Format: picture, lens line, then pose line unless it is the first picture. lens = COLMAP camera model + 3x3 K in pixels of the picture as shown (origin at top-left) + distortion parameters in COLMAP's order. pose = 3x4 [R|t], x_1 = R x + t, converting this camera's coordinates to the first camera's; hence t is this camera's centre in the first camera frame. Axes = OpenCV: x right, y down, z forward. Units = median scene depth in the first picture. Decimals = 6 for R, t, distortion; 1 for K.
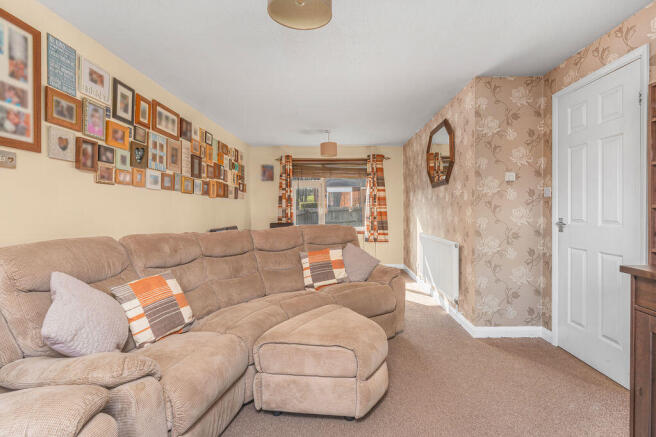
lens RADIAL K [[299.7, 0, 326.4], [0, 299.7, 211.6], [0, 0, 1]] dist [0.001866, -0.000100]
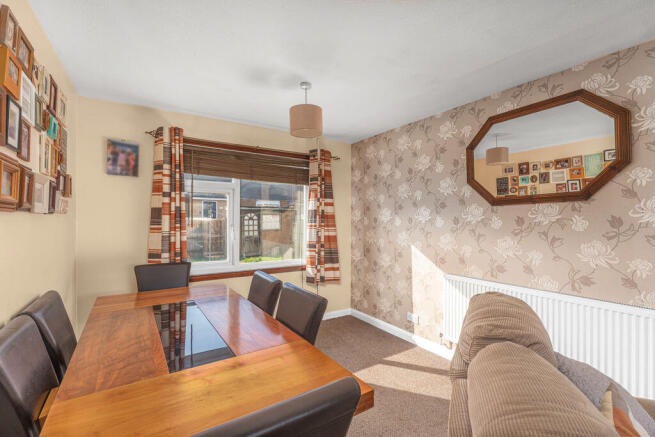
lens RADIAL K [[299.3, 0, 328.5], [0, 299.3, 221.0], [0, 0, 1]] dist [0.001866, -0.000100]
pose [[0.838390, 0.007932, 0.545013, -0.185801], [-0.002322, 0.999937, -0.010981, -0.026107], [-0.545066, 0.007941, 0.838355, 0.438630]]
